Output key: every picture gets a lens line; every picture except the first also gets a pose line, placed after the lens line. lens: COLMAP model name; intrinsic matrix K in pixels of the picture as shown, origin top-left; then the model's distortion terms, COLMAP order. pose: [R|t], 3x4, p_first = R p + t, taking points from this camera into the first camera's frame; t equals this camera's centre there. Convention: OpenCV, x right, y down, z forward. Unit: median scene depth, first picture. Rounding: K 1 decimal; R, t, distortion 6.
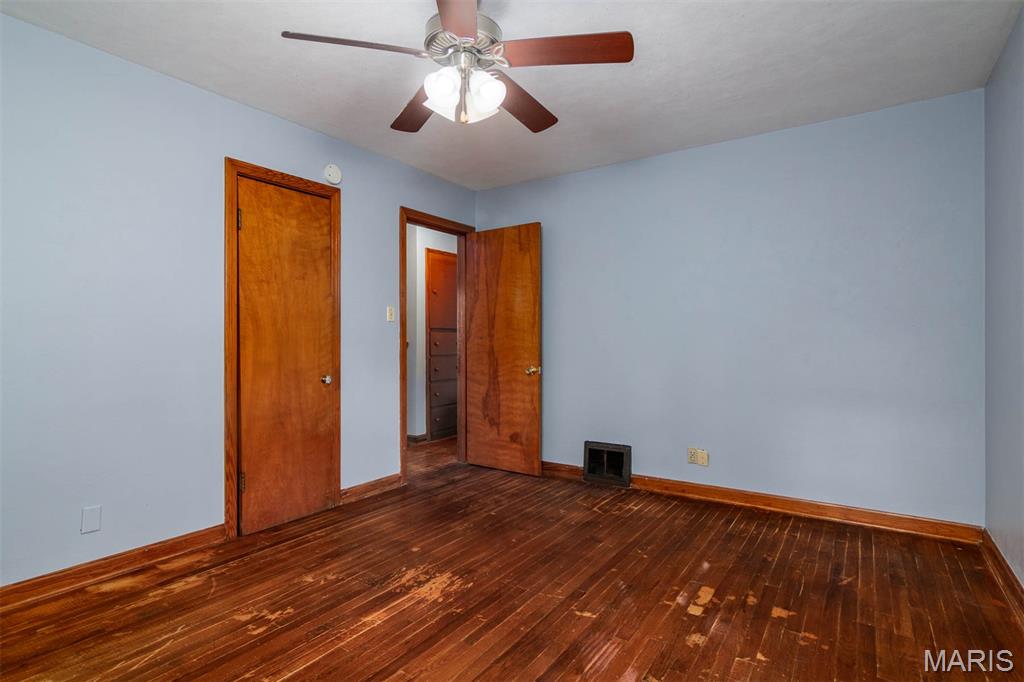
lens RADIAL K [[520.8, 0, 512.0], [0, 520.8, 338.9], [0, 0, 1]] dist [-0.005357, 0.000318]
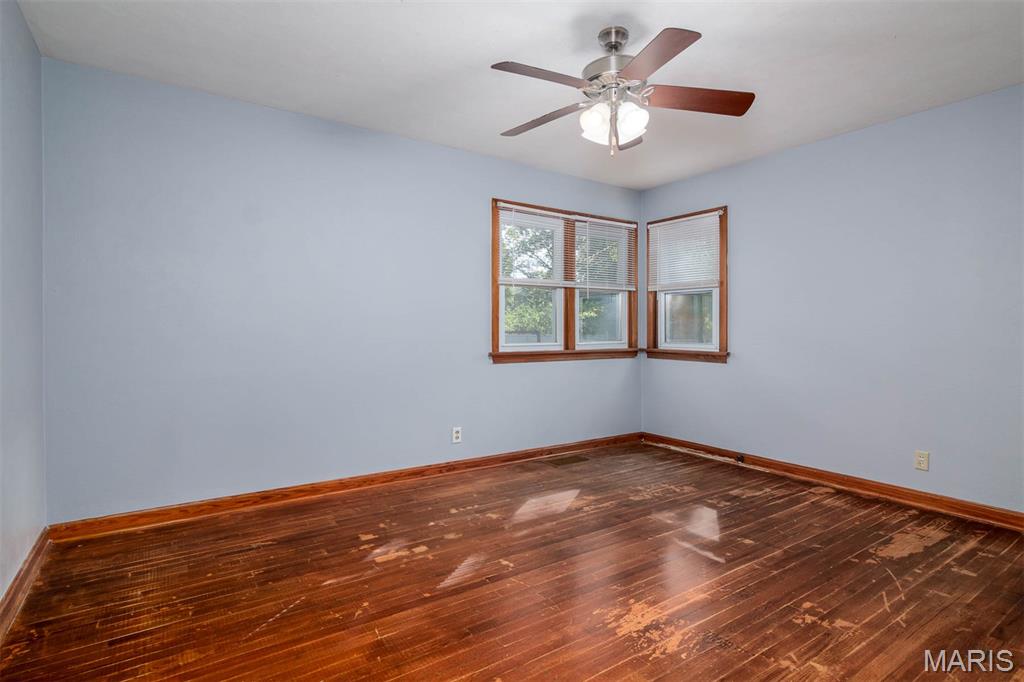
lens RADIAL K [[520.8, 0, 508.6], [0, 520.8, 333.1], [0, 0, 1]] dist [-0.005357, 0.000318]
pose [[-0.928777, -0.005007, 0.370604, -0.266612], [-0.001030, 0.999940, 0.010928, -0.000244], [-0.370636, 0.009768, -0.928727, 1.879185]]
